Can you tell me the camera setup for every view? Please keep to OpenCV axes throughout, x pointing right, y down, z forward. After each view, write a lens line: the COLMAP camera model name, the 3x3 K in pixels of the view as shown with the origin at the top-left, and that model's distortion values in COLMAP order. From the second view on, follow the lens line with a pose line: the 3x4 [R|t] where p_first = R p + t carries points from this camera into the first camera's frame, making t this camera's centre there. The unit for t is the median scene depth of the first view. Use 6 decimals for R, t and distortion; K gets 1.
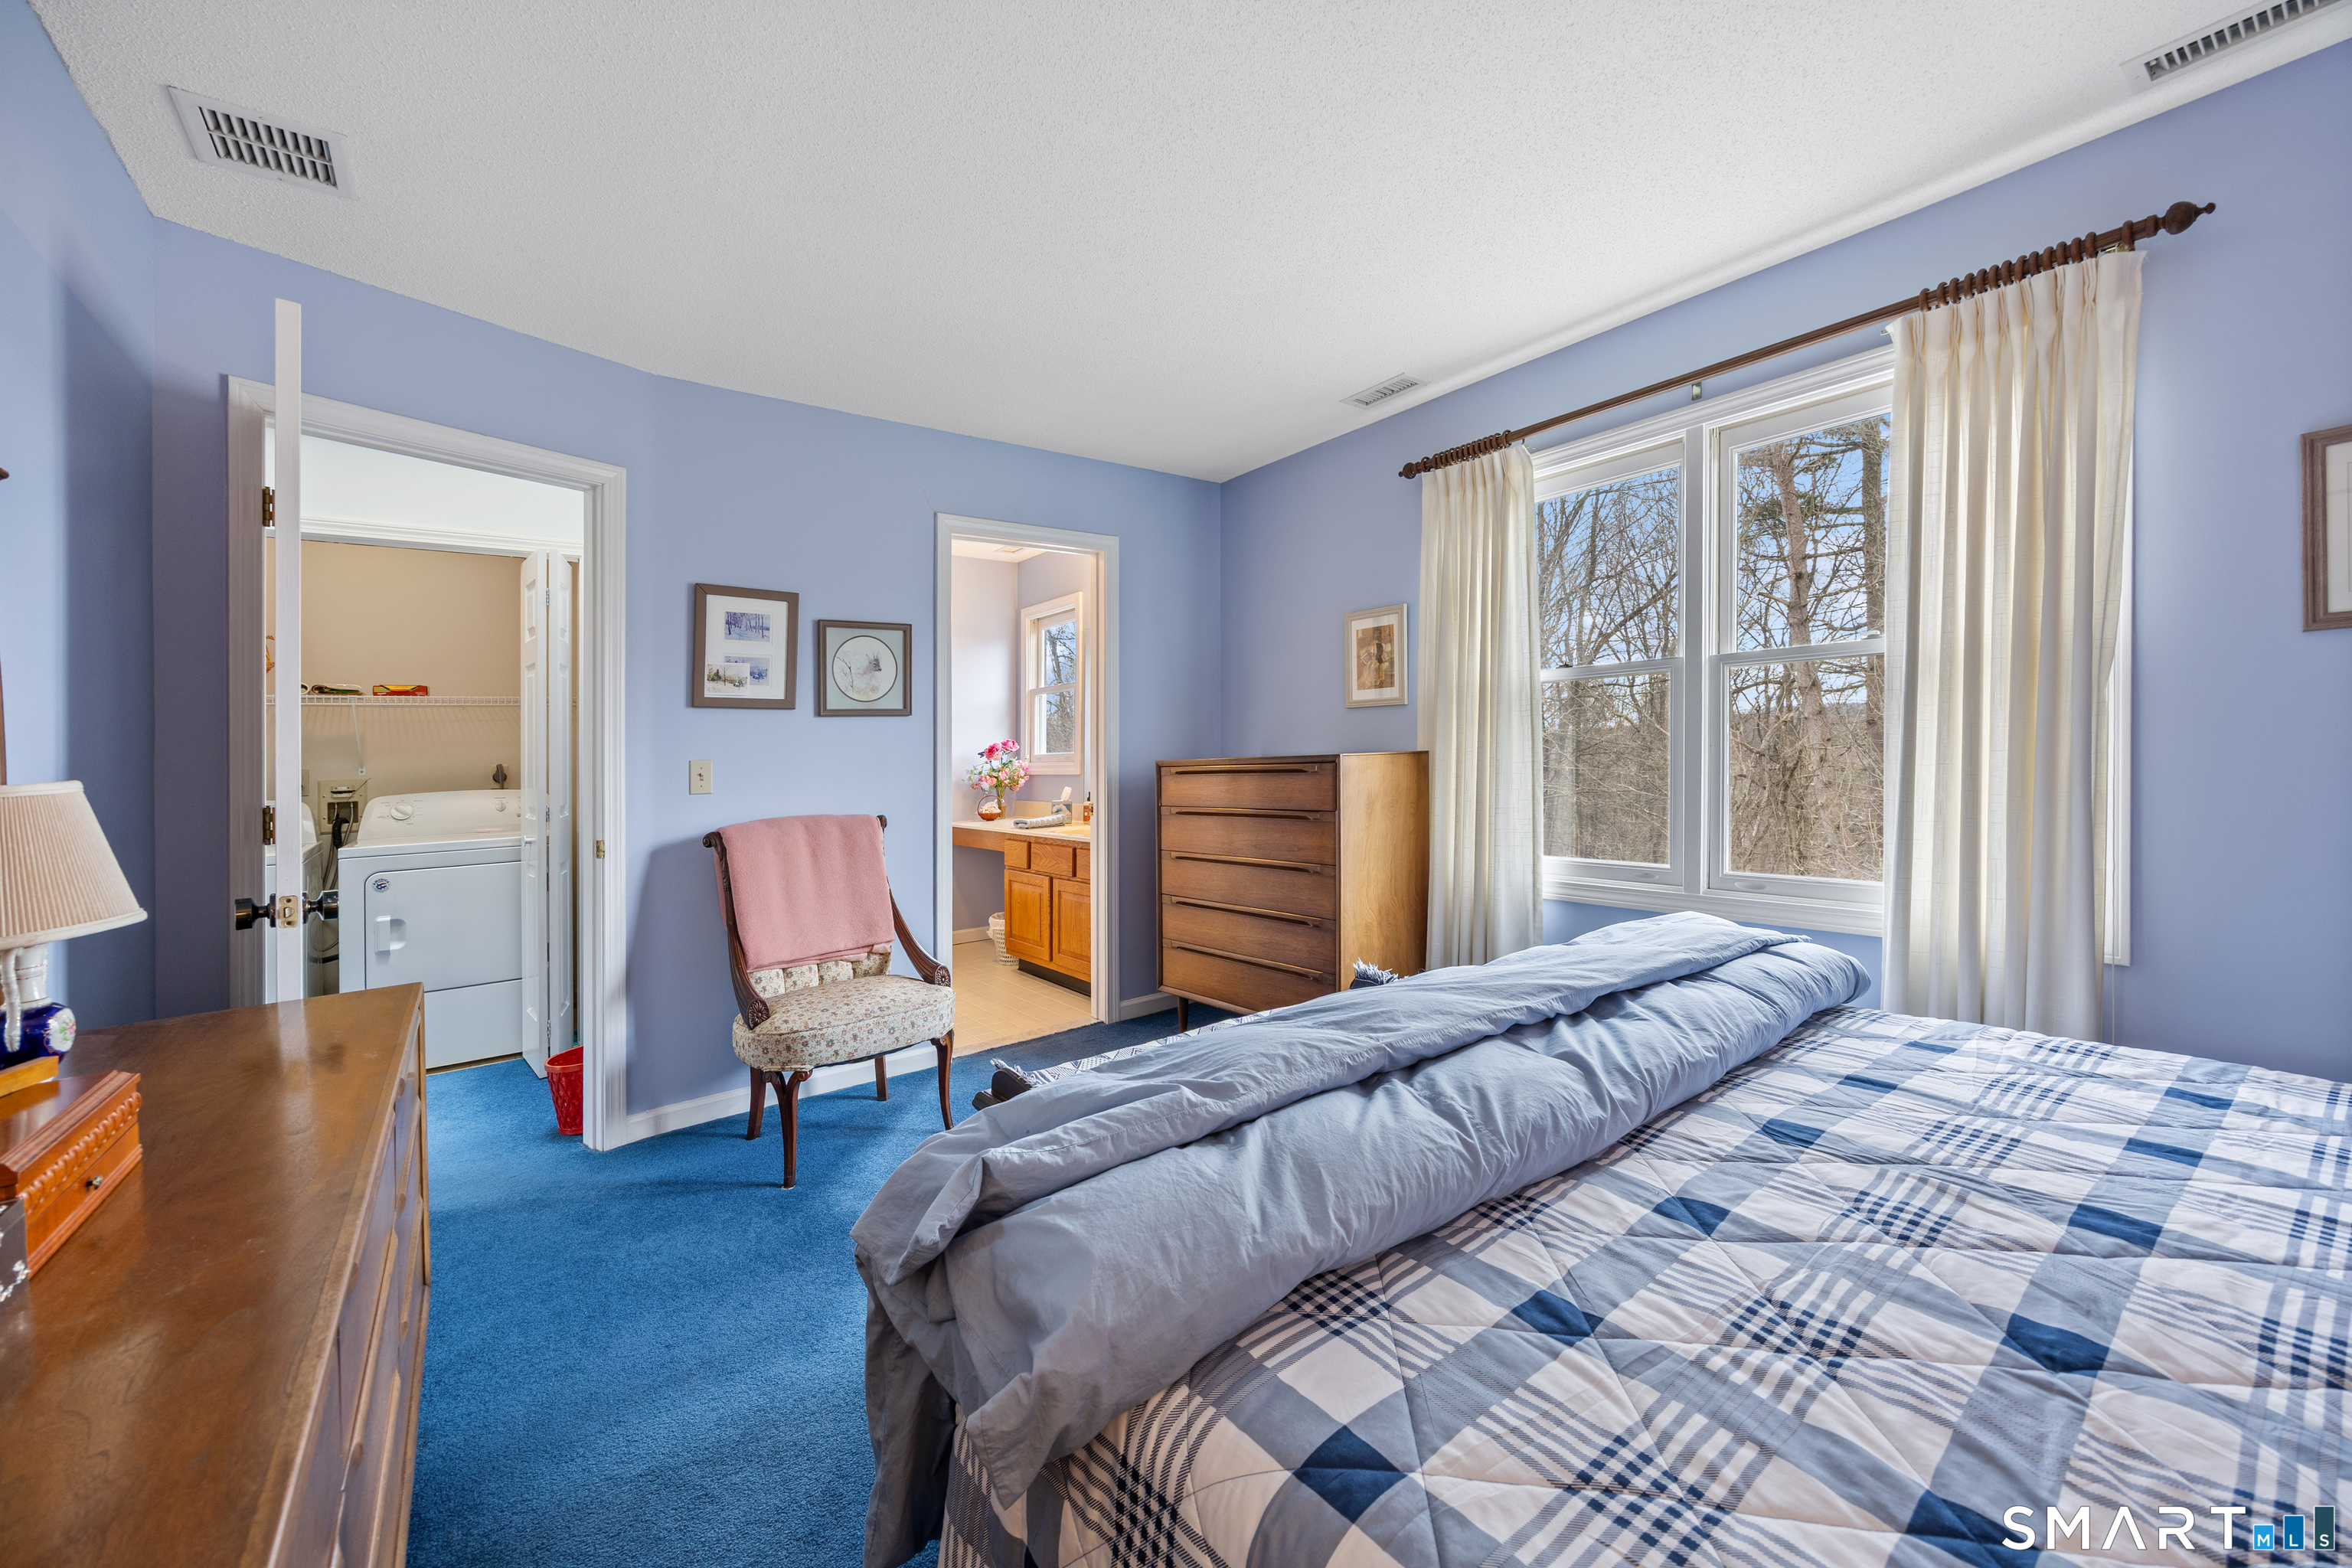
lens RADIAL K [[914.9, 0, 1176.2], [0, 914.9, 742.1], [0, 0, 1]] dist [-0.000224, -0.000176]
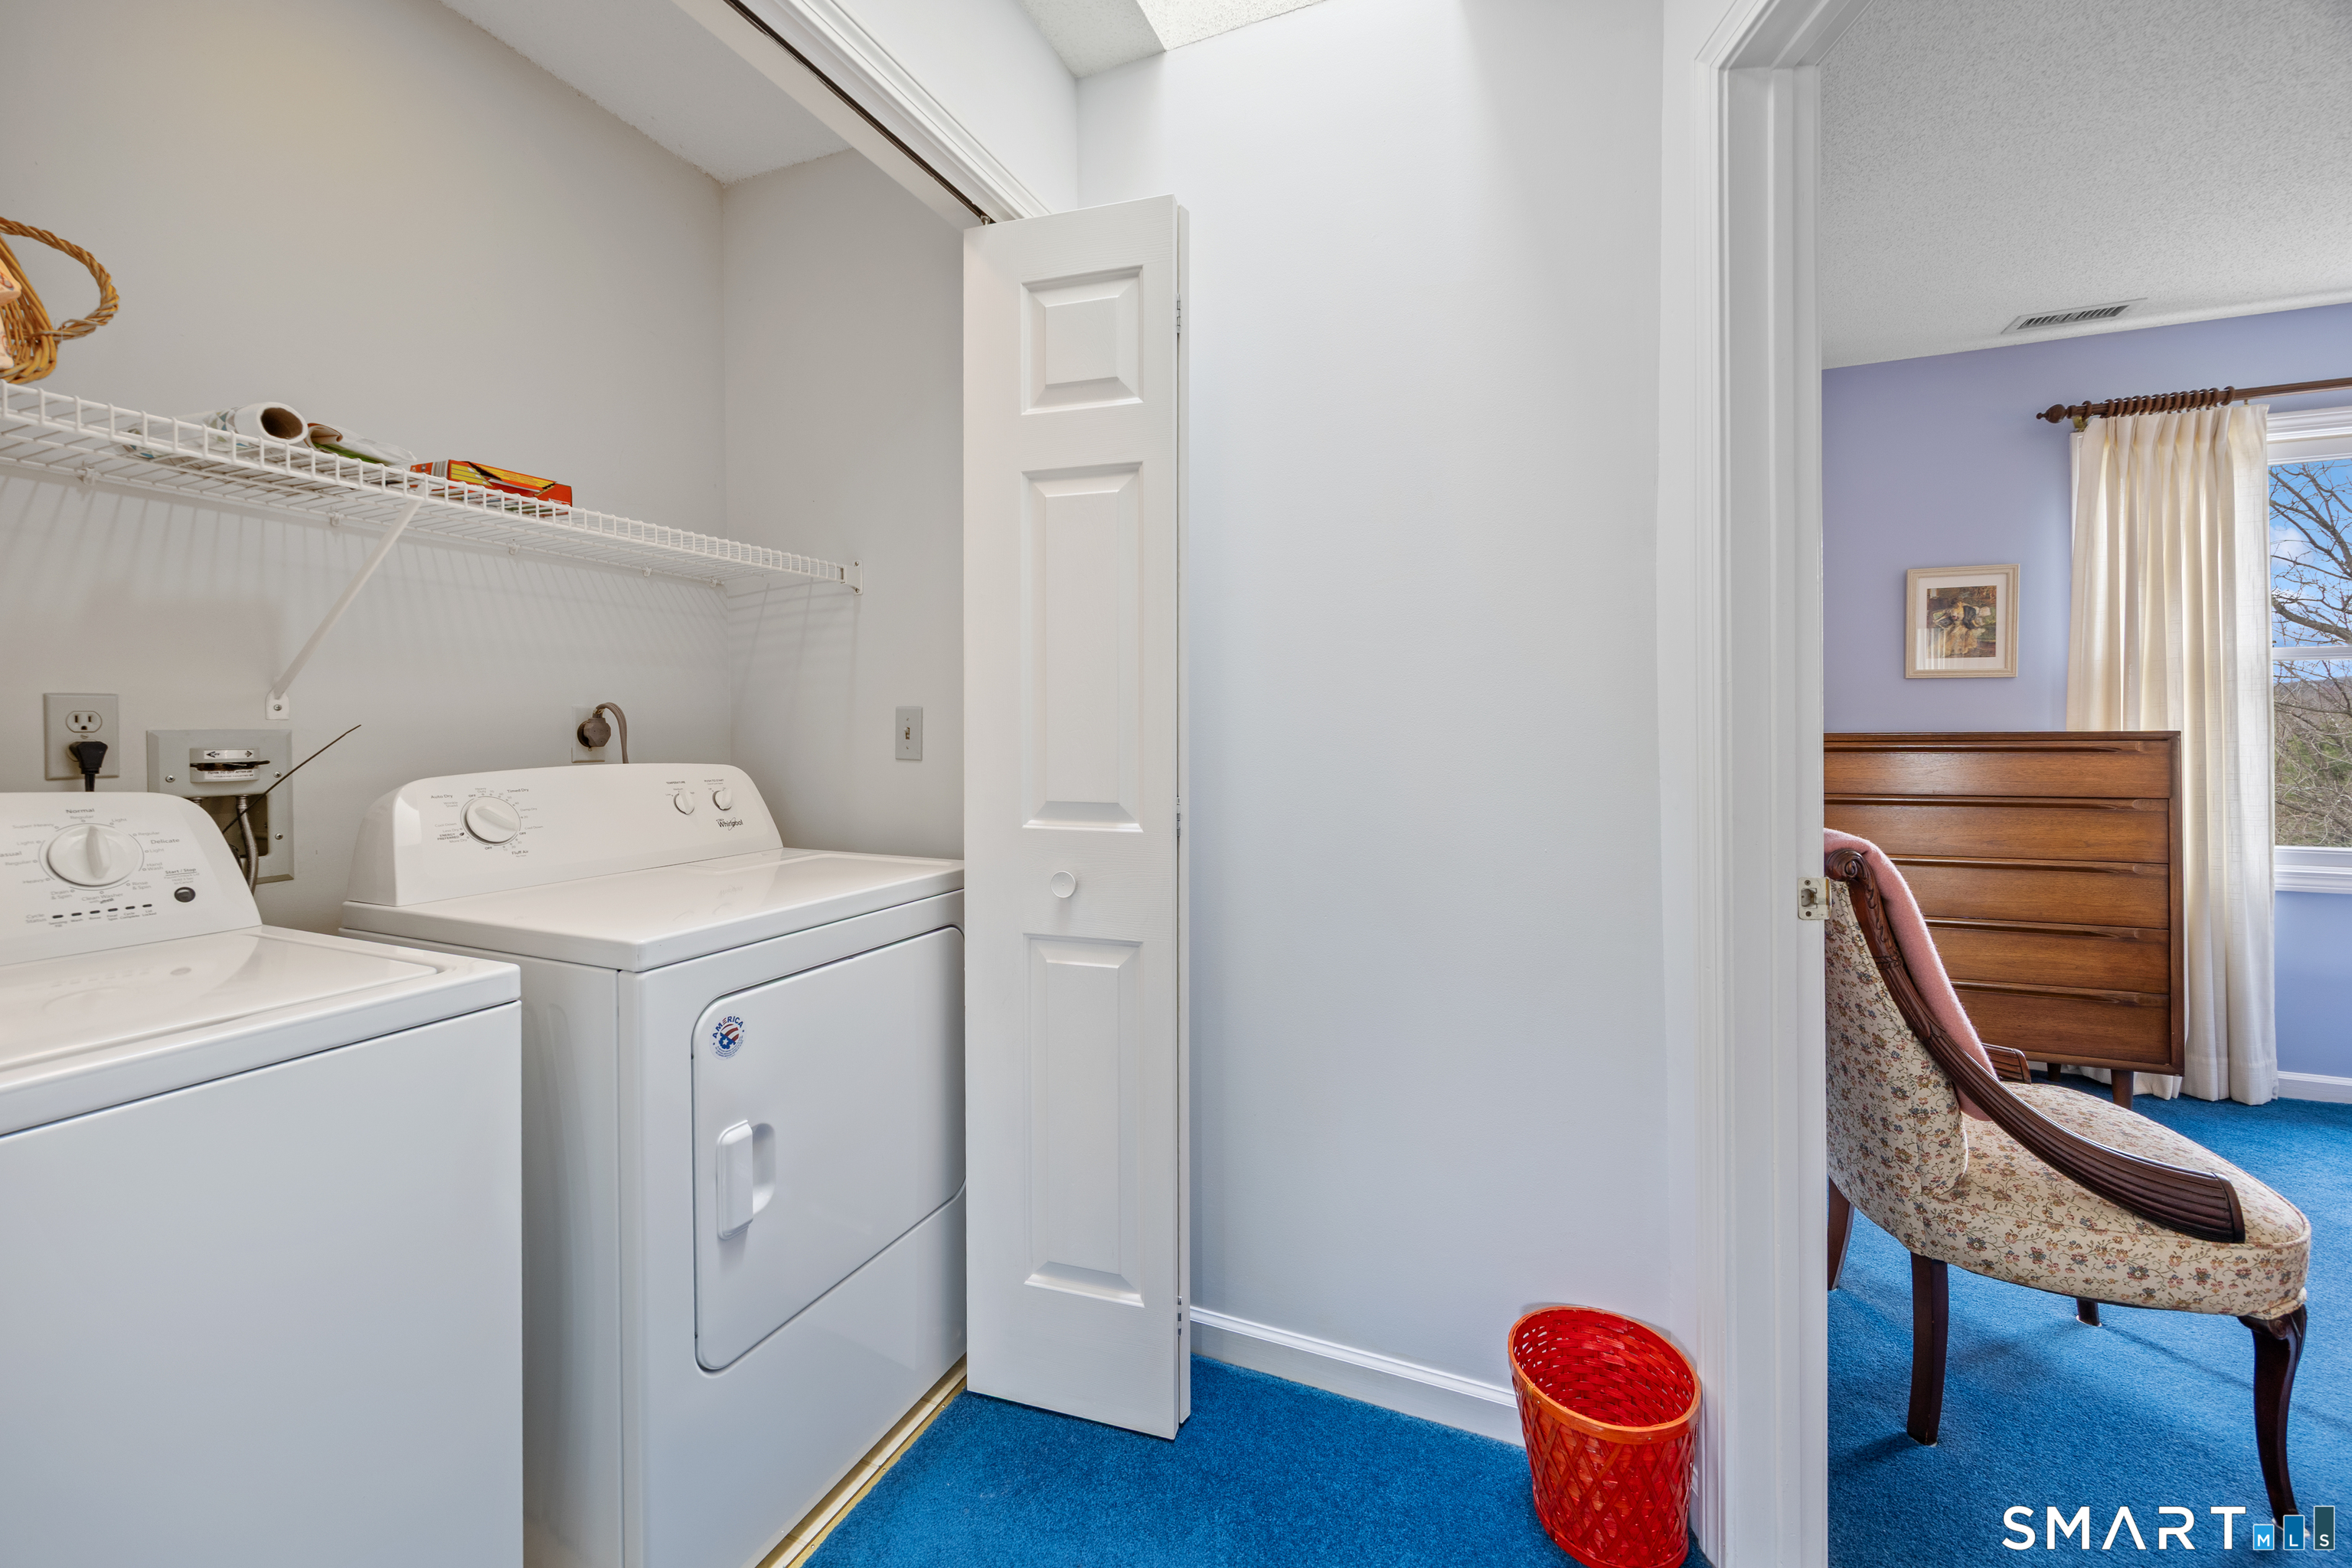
lens RADIAL K [[928.4, 0, 1171.4], [0, 928.4, 725.8], [0, 0, 1]] dist [-0.001655, 0.000030]
pose [[0.872316, 0.031698, 0.487914, -0.969314], [-0.030051, 0.999486, -0.011206, 0.043598], [-0.488018, -0.004888, 0.872820, 0.670312]]
